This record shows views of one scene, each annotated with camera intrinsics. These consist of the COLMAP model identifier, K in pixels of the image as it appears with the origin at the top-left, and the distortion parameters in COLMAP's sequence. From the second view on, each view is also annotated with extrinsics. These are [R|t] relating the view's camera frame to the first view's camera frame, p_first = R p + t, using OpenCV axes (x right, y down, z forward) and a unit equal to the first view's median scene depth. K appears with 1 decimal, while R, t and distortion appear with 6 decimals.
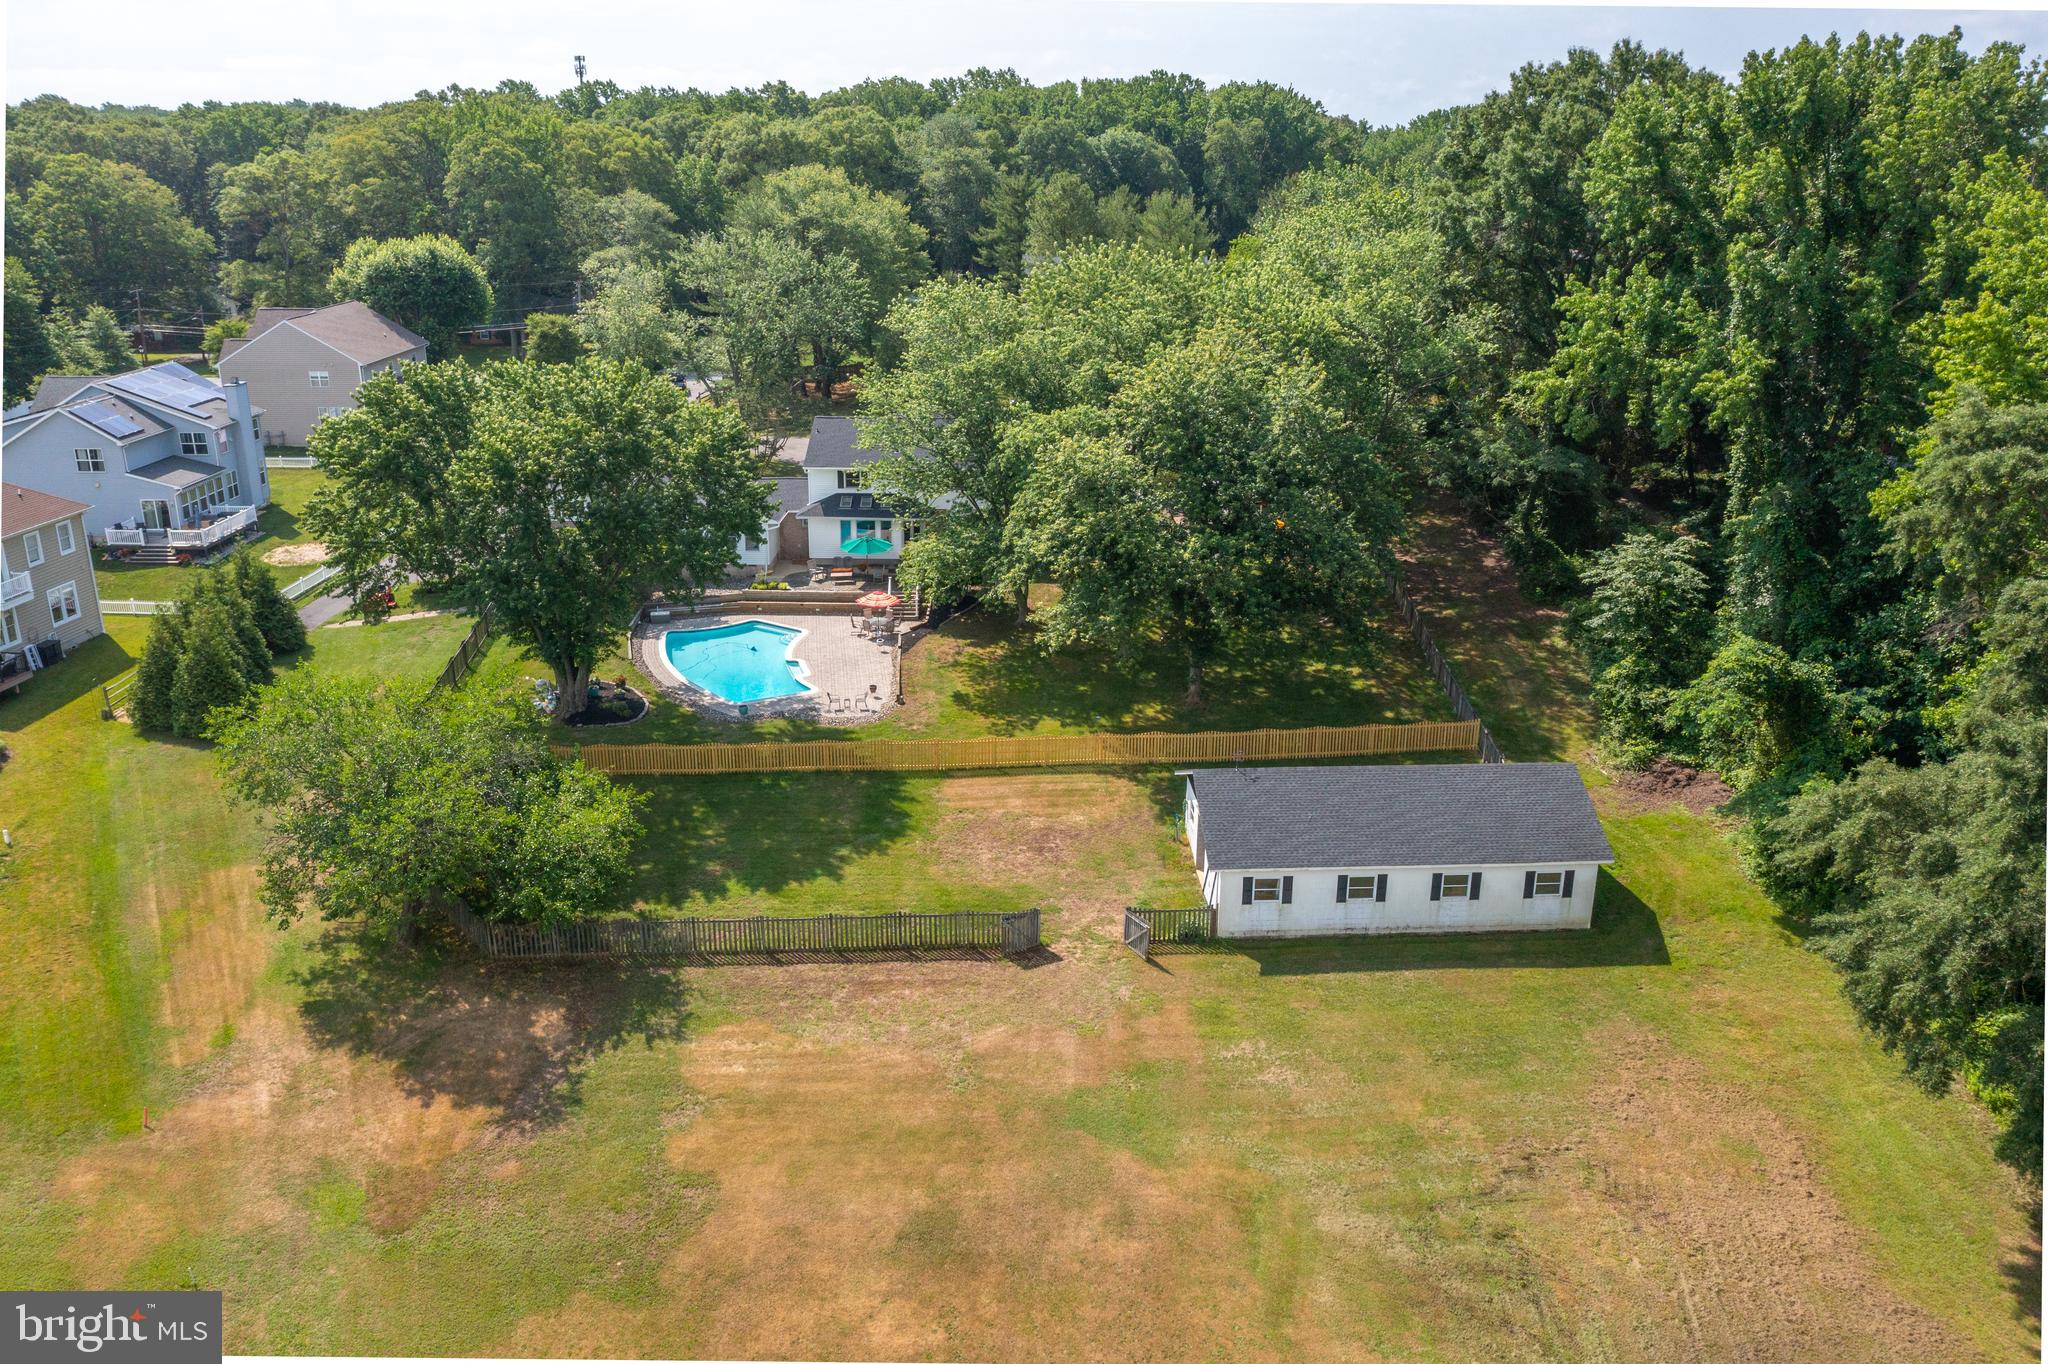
lens RADIAL K [[1653.6, 0, 1036.5], [0, 1653.6, 690.5], [0, 0, 1]] dist [-0.010244, -0.010112]
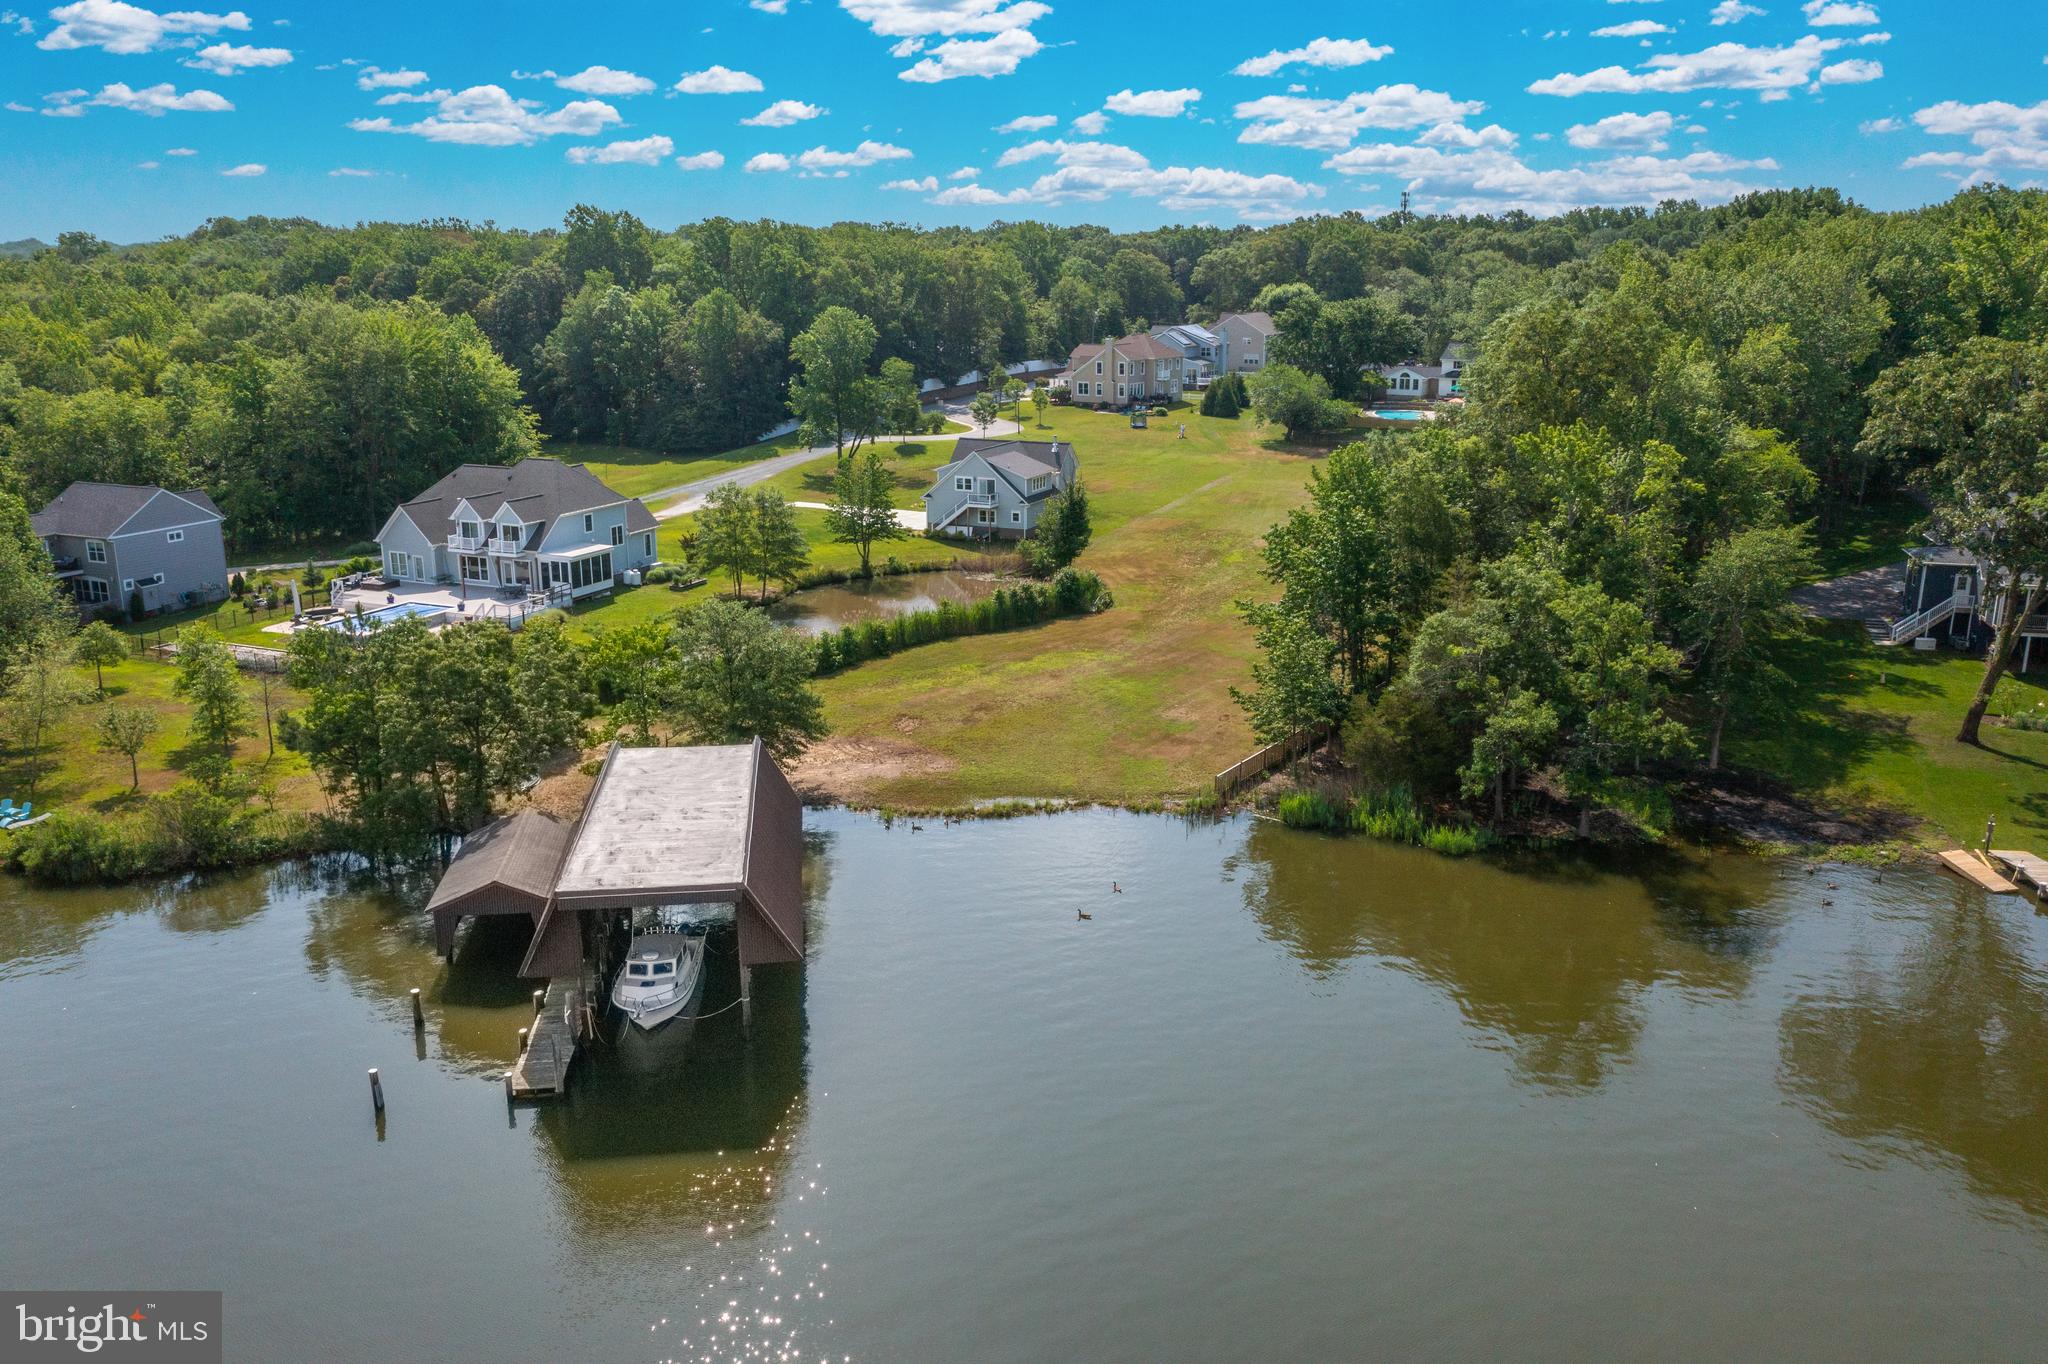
lens RADIAL K [[1653.6, 0, 1036.5], [0, 1653.6, 690.5], [0, 0, 1]] dist [-0.010244, -0.010112]
pose [[0.891010, 0.112131, -0.439917, 0.321425], [-0.143681, 0.988857, -0.038961, 0.373616], [0.430646, 0.097922, 0.897193, -0.997322]]
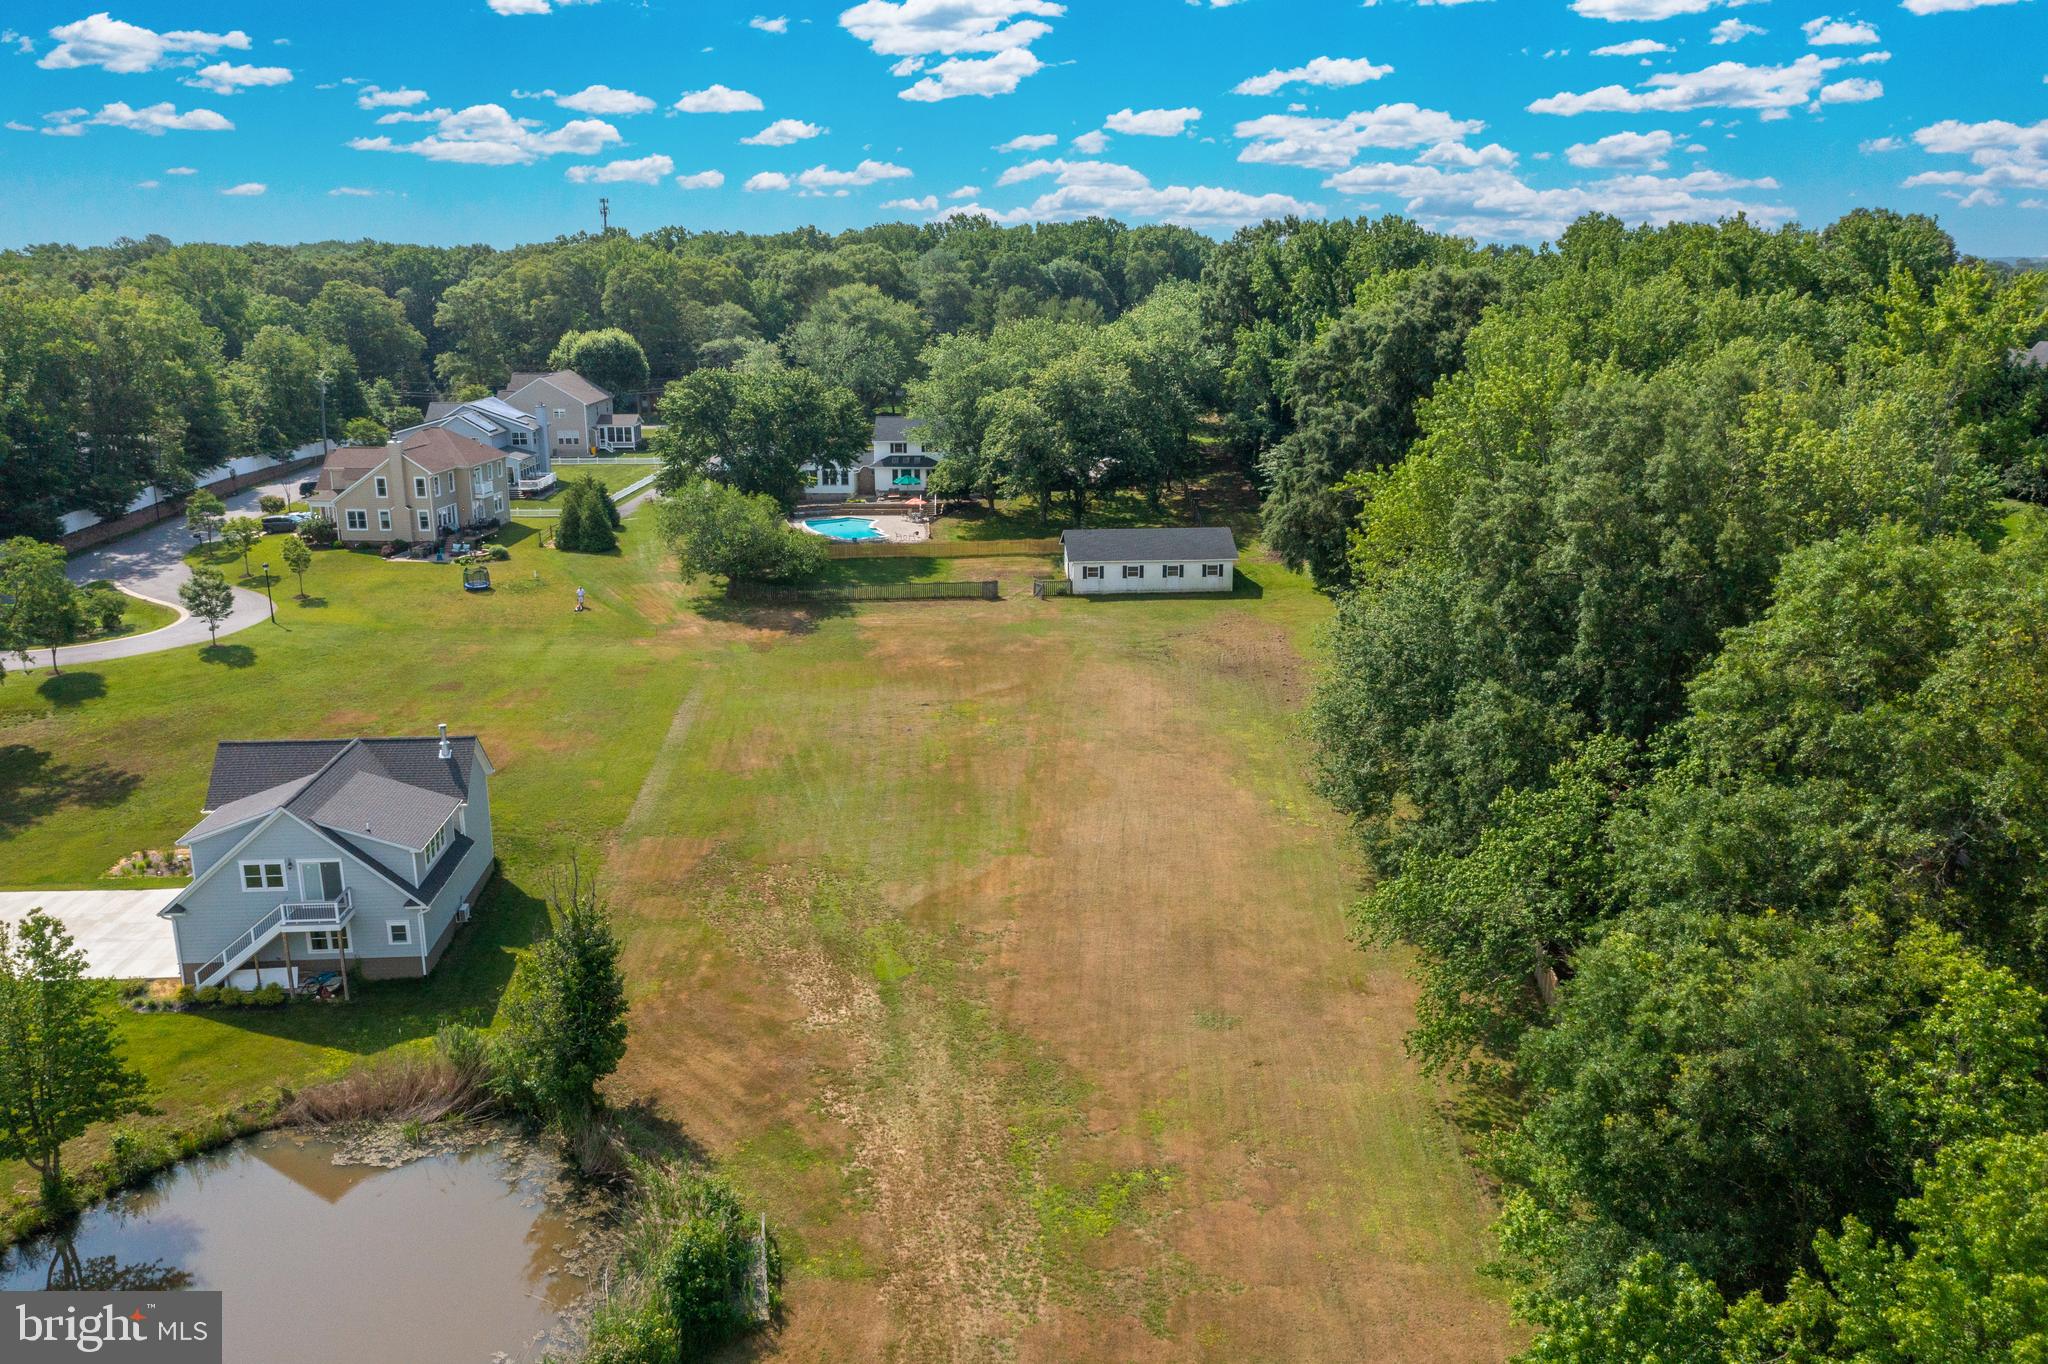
lens RADIAL K [[1646.8, 0, 1043.6], [0, 1646.8, 682.2], [0, 0, 1]] dist [-0.007339, 0.000242]
pose [[0.999773, -0.012514, 0.017239, 0.010221], [0.013780, 0.997060, -0.075371, 0.186341], [-0.016245, 0.075592, 0.997007, -0.552570]]
